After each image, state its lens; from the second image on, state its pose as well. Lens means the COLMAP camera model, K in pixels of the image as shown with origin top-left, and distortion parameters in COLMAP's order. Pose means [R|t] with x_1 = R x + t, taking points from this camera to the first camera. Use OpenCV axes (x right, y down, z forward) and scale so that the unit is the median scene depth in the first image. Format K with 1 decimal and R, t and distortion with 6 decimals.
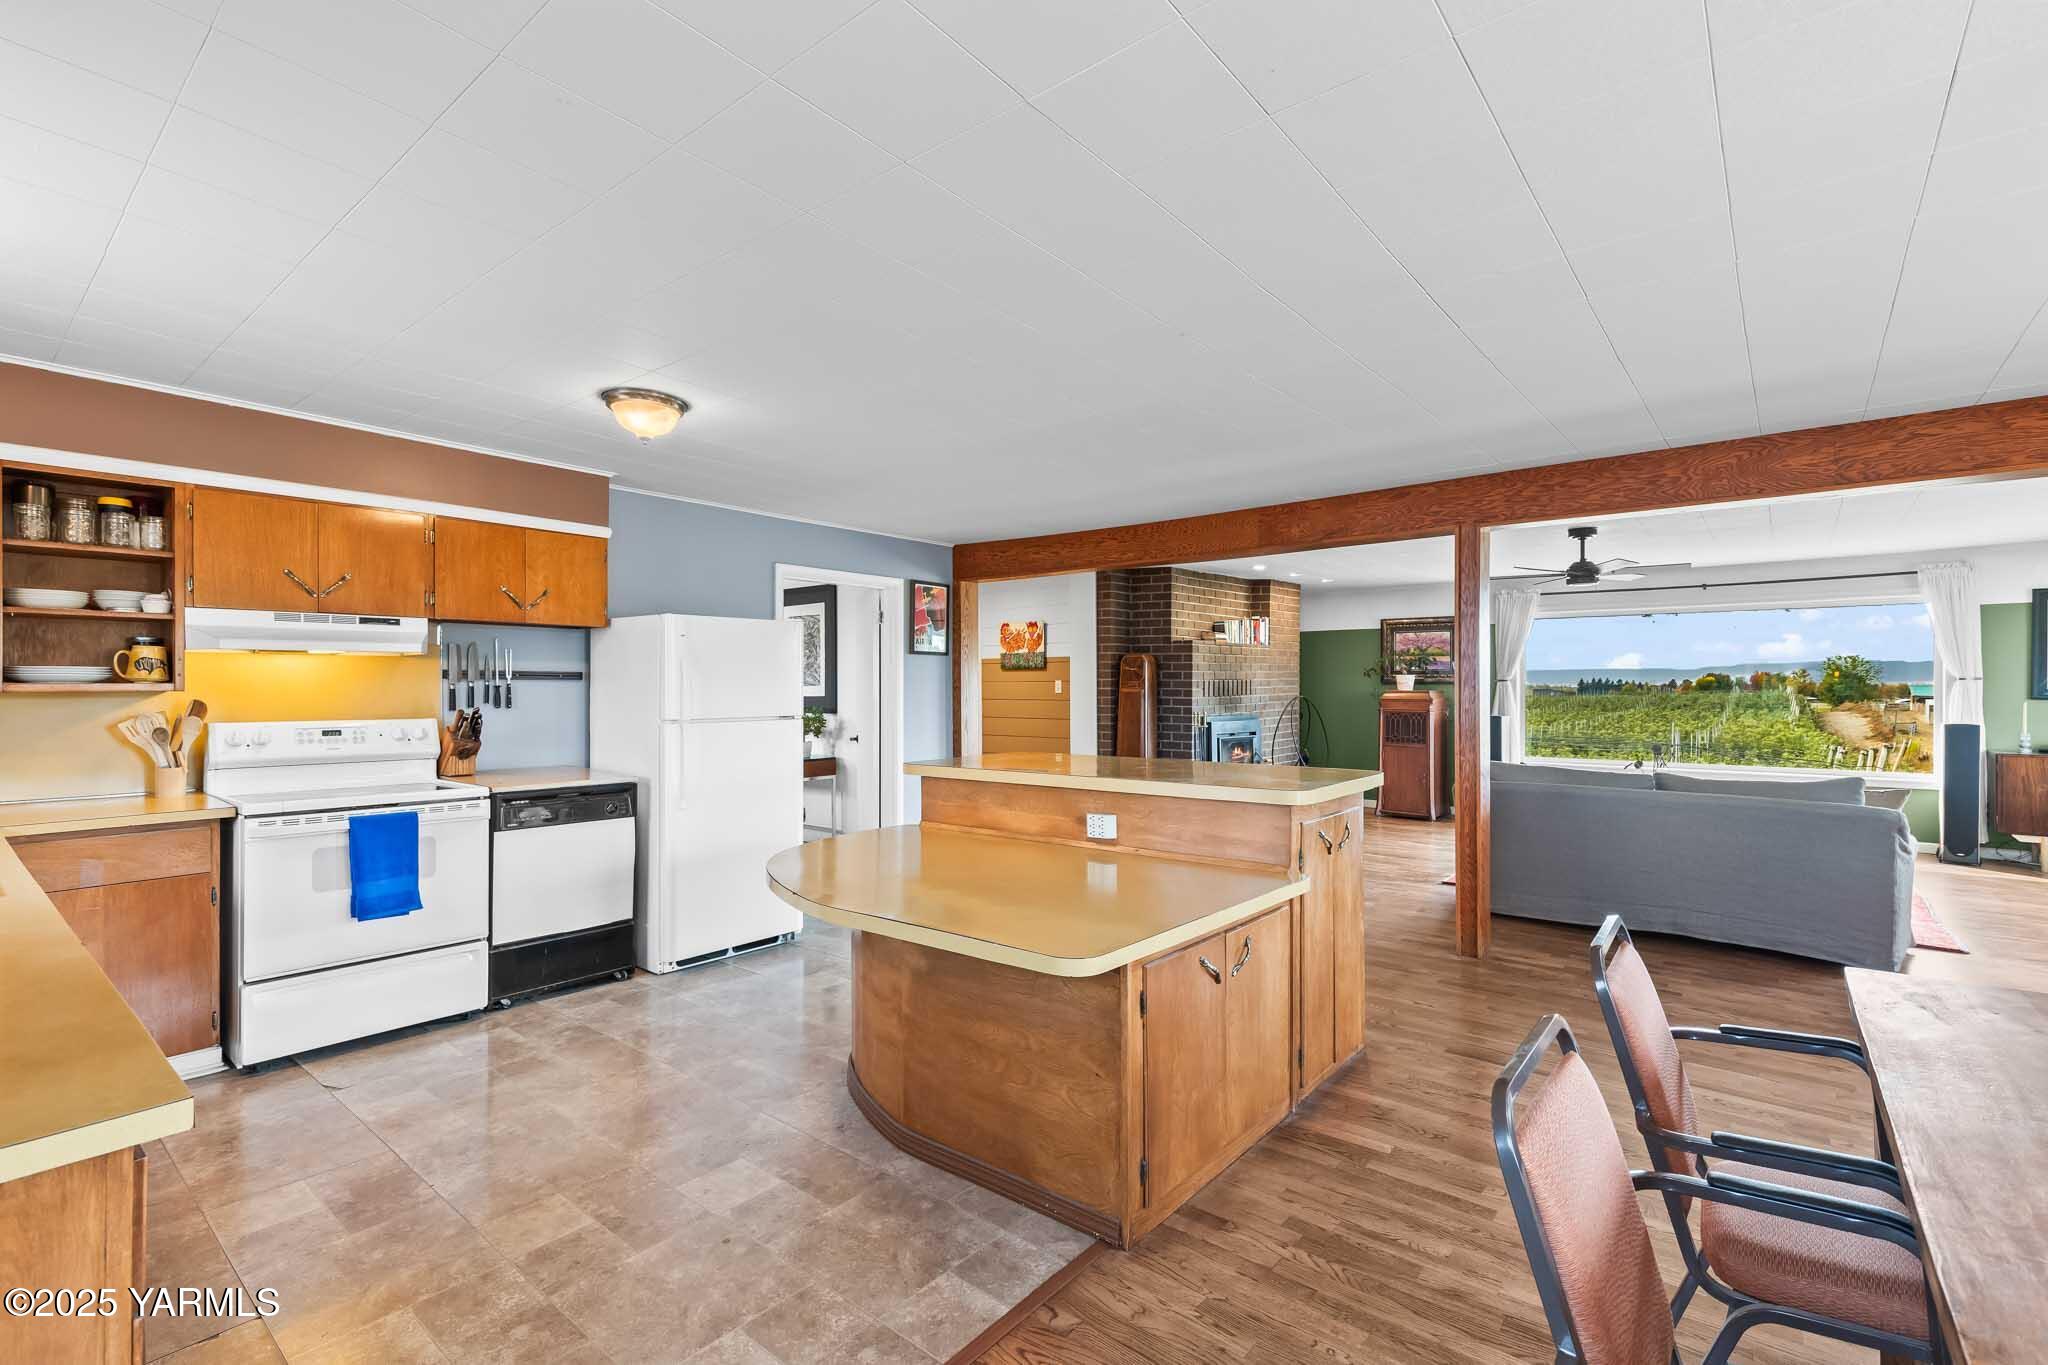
lens RADIAL K [[927.3, 0, 1031.7], [0, 927.3, 685.9], [0, 0, 1]] dist [0.009882, -0.000821]
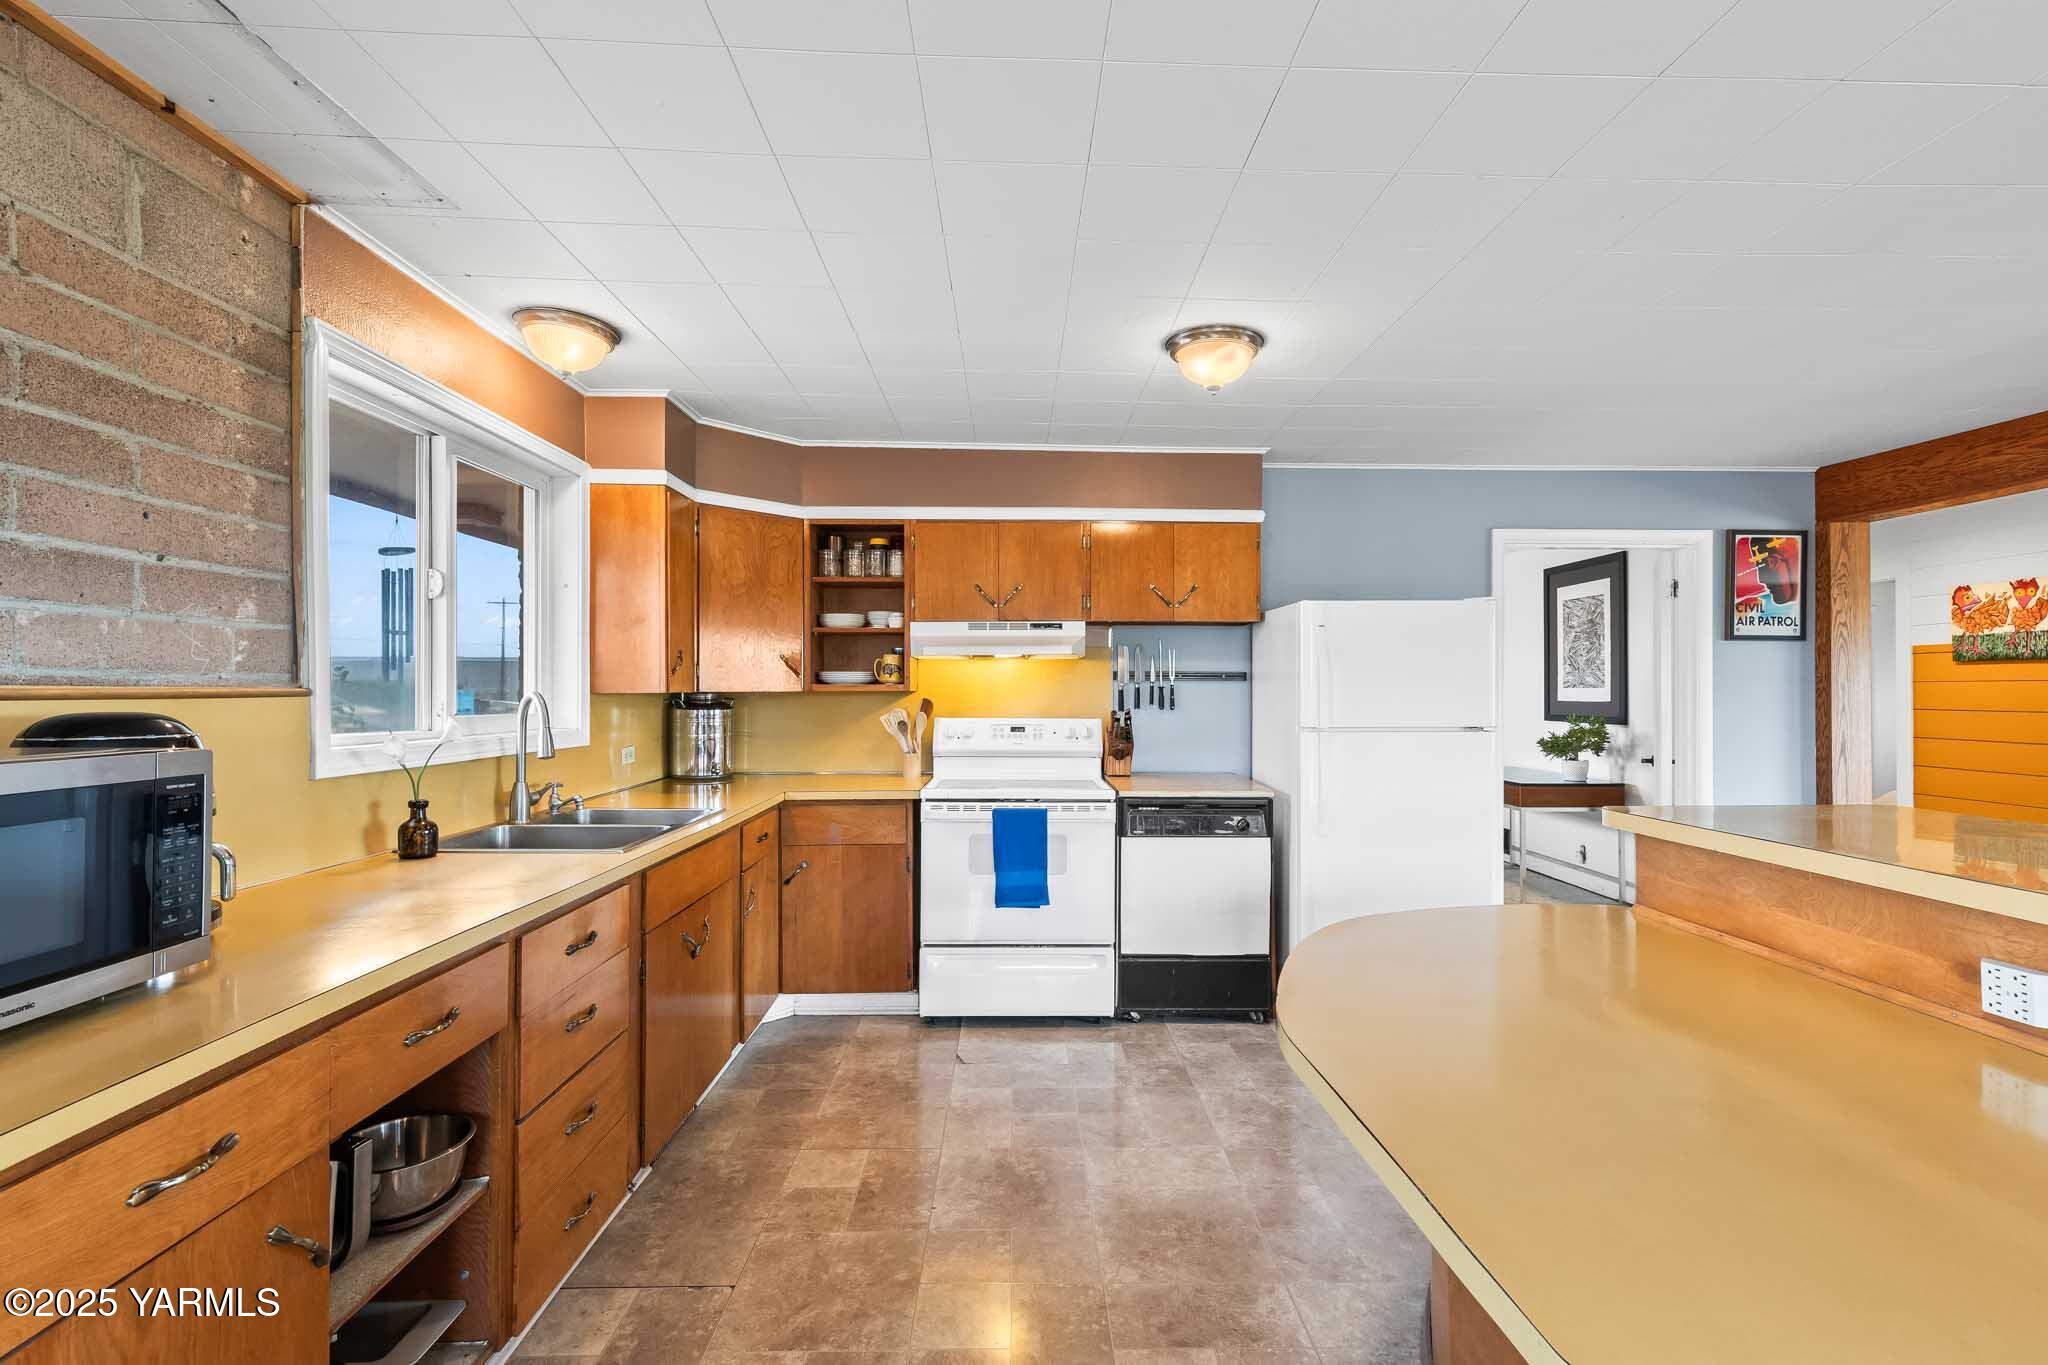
lens RADIAL K [[927.3, 0, 1027.5], [0, 927.3, 689.2], [0, 0, 1]] dist [0.009882, -0.000821]
pose [[0.650244, 0.001001, -0.759725, 0.093040], [-0.000964, 0.999999, 0.000492, 0.002292], [0.759725, 0.000413, 0.650245, 0.295107]]
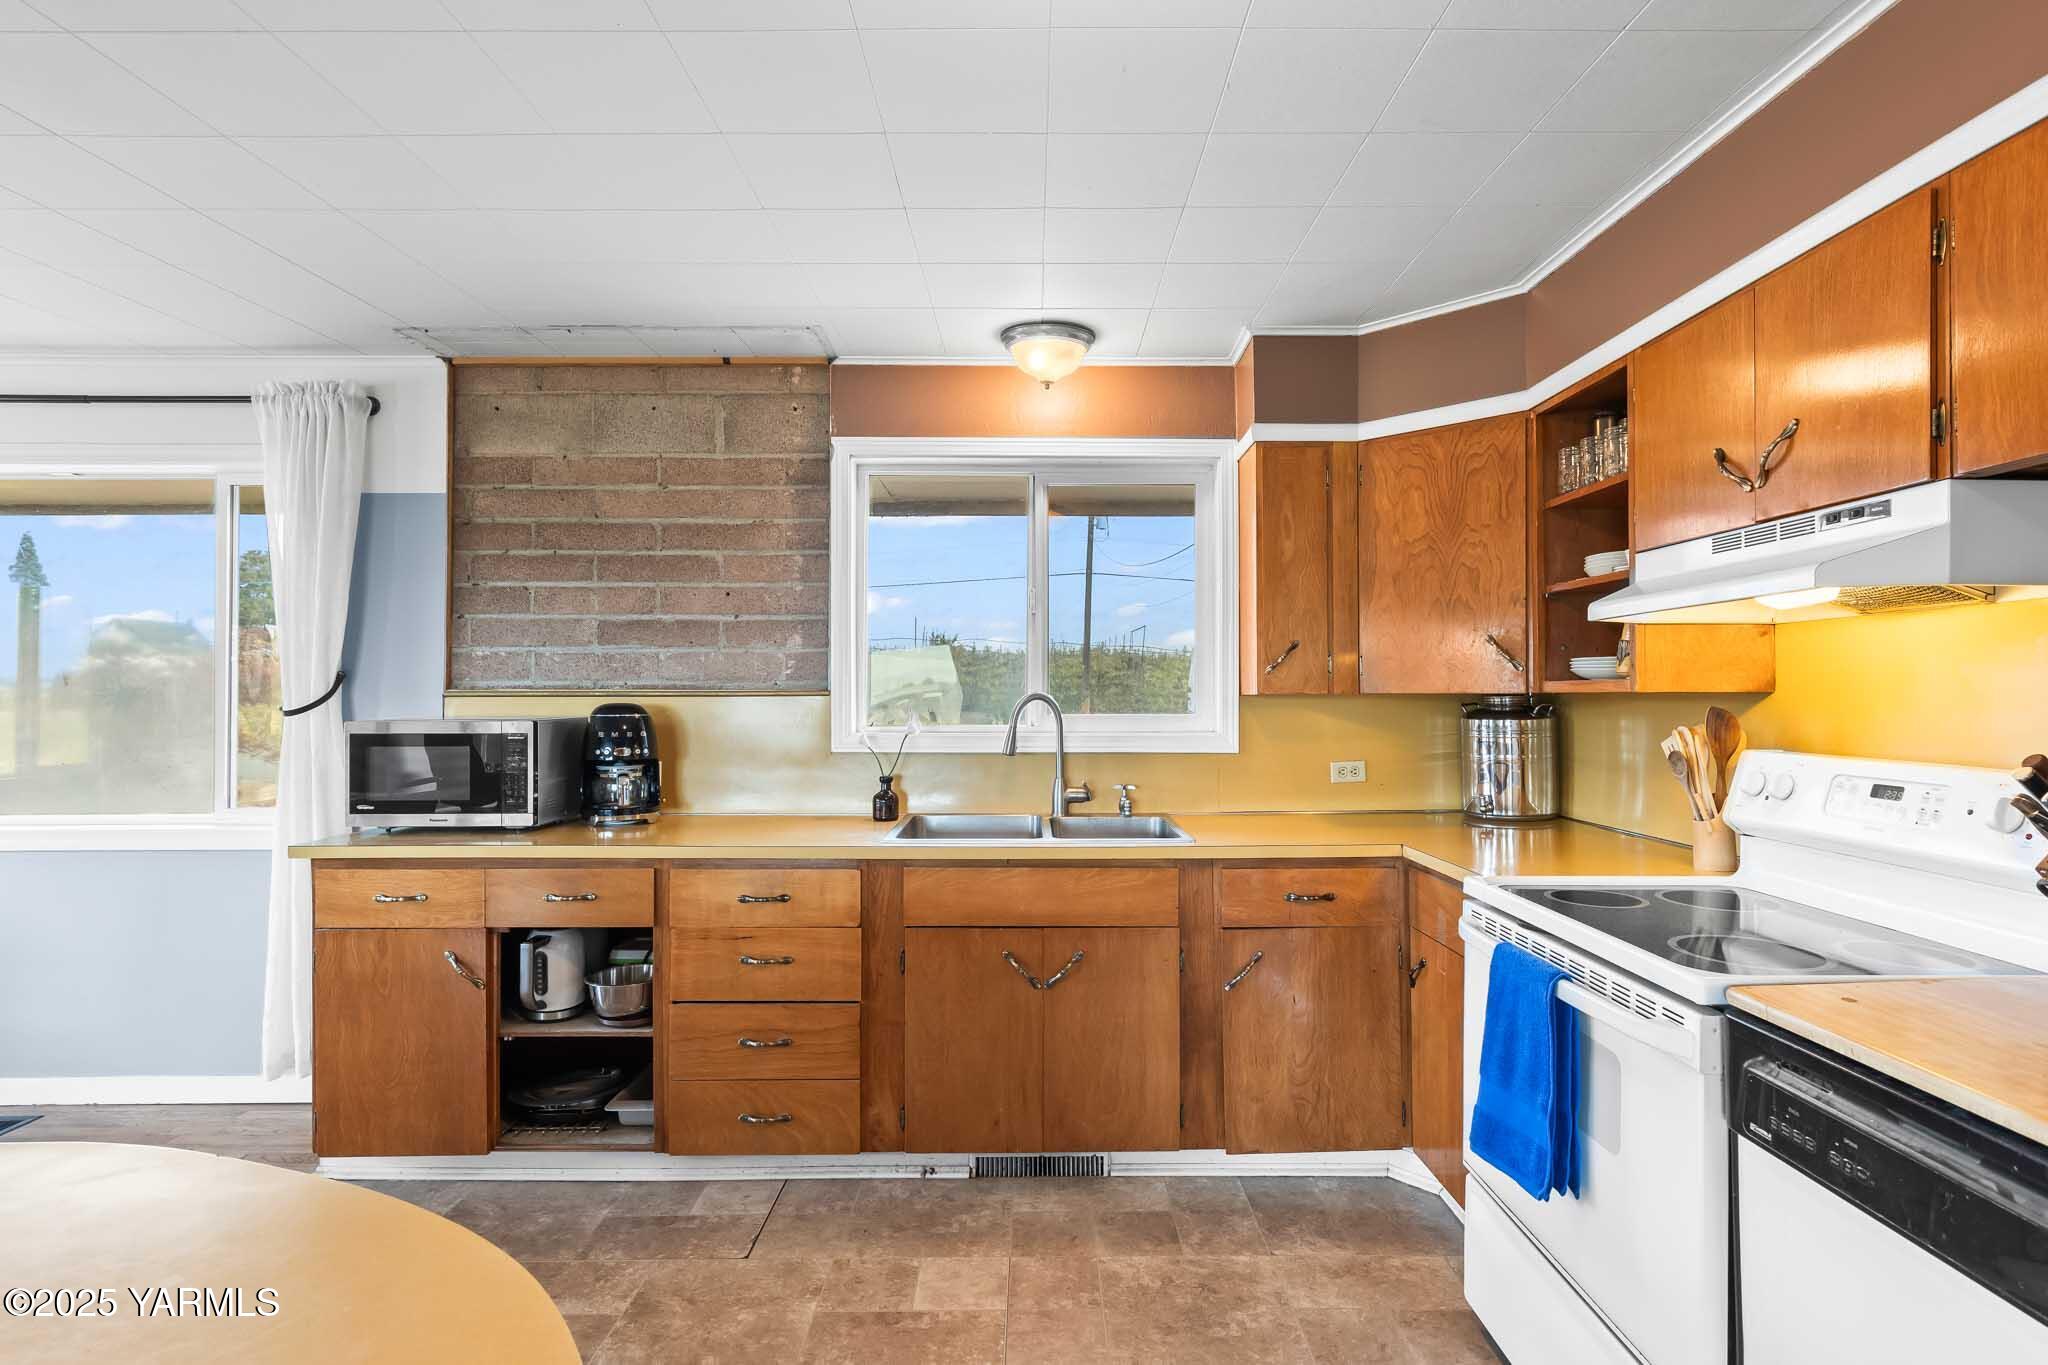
lens RADIAL K [[1023.0, 0, 1053.5], [0, 1023.0, 687.9], [0, 0, 1]] dist [0.004974, 0.000441]
pose [[-0.759054, -0.001236, -0.651026, -0.162707], [0.002156, 0.999988, -0.004412, 0.004602], [0.651024, -0.004752, -0.759042, 1.114907]]
